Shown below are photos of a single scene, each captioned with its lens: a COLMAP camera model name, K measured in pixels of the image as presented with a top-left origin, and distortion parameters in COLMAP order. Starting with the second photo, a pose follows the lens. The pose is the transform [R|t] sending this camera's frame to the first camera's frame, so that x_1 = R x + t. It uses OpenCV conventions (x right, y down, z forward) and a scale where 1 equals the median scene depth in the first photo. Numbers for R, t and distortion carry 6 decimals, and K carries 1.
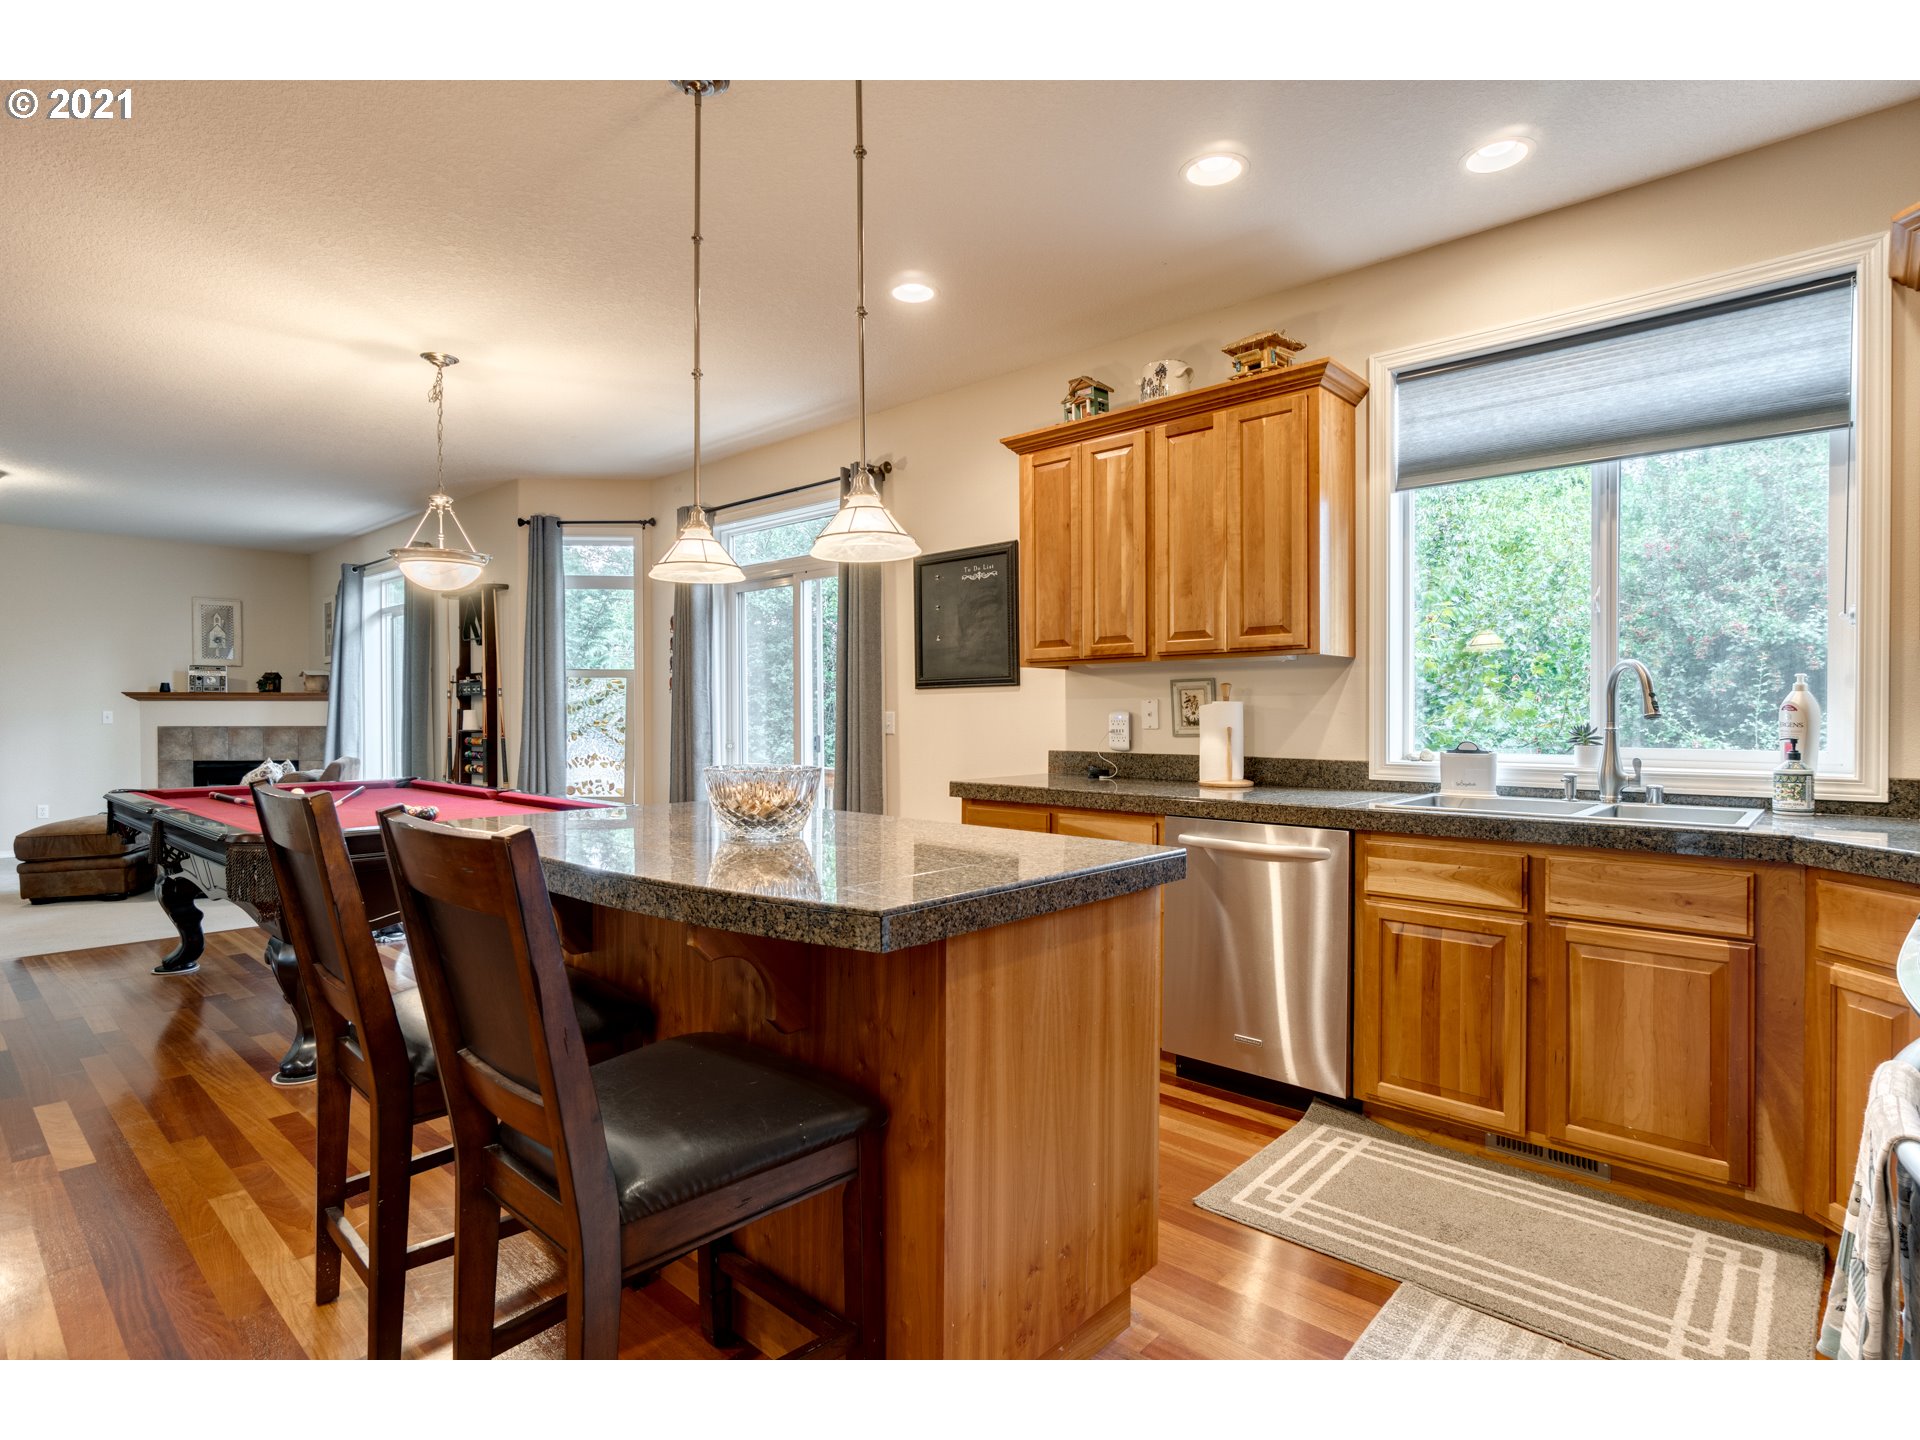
lens RADIAL K [[968.5, 0, 945.4], [0, 968.5, 717.8], [0, 0, 1]] dist [-0.002731, 0.001389]
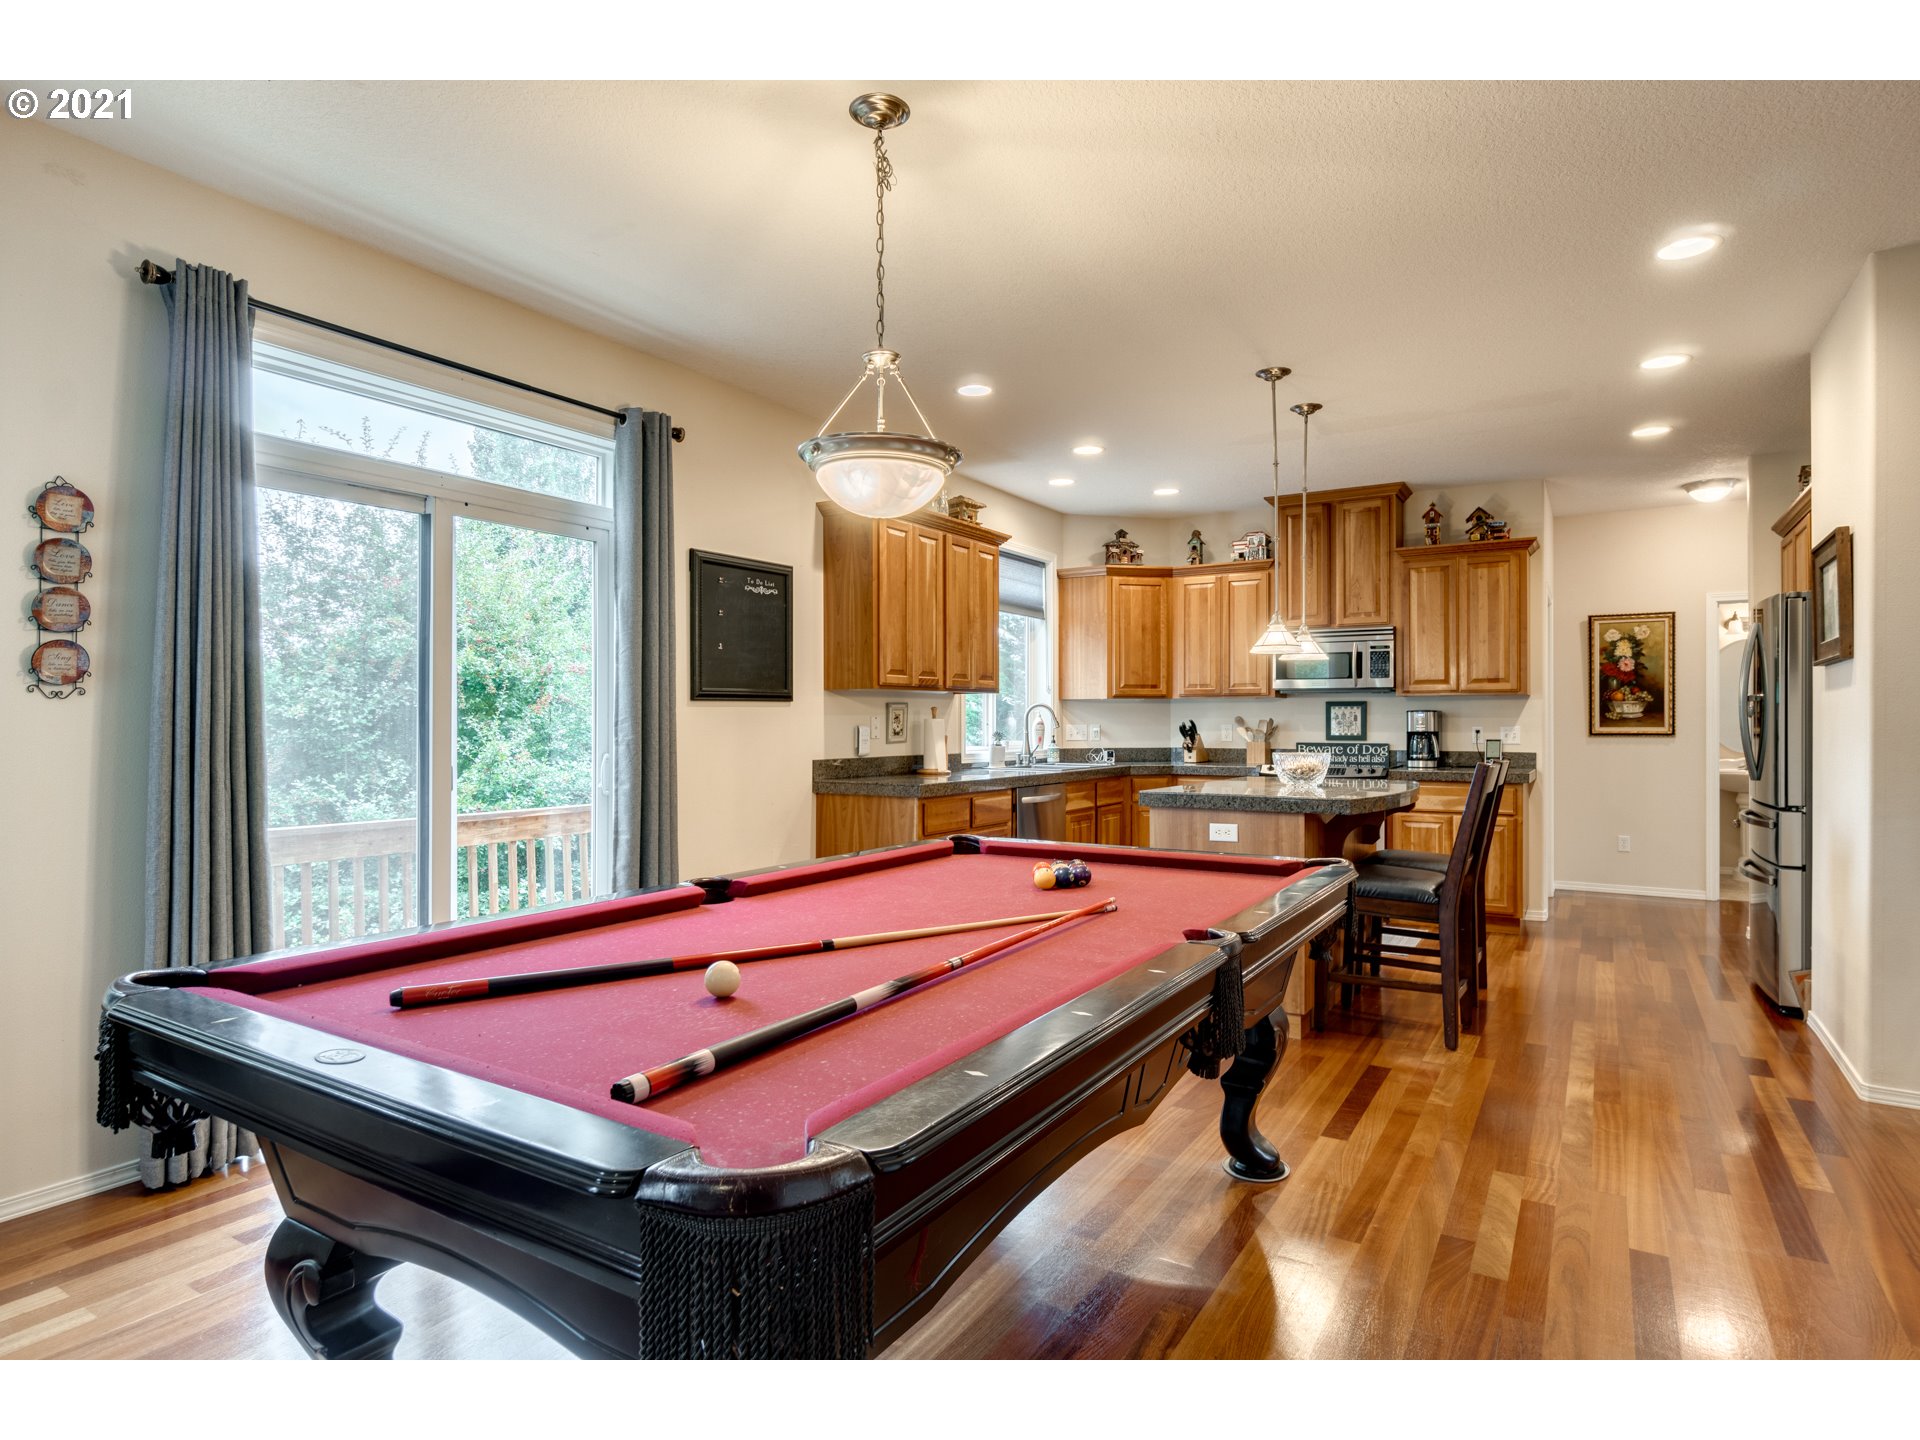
lens RADIAL K [[1053.1, 0, 951.3], [0, 1053.1, 722.7], [0, 0, 1]] dist [0.001729, 0.000852]
pose [[-0.180855, 0.001968, 0.983508, -1.403960], [0.007104, 0.999975, -0.000694, -0.010056], [-0.983484, 0.006861, -0.180864, 1.318173]]
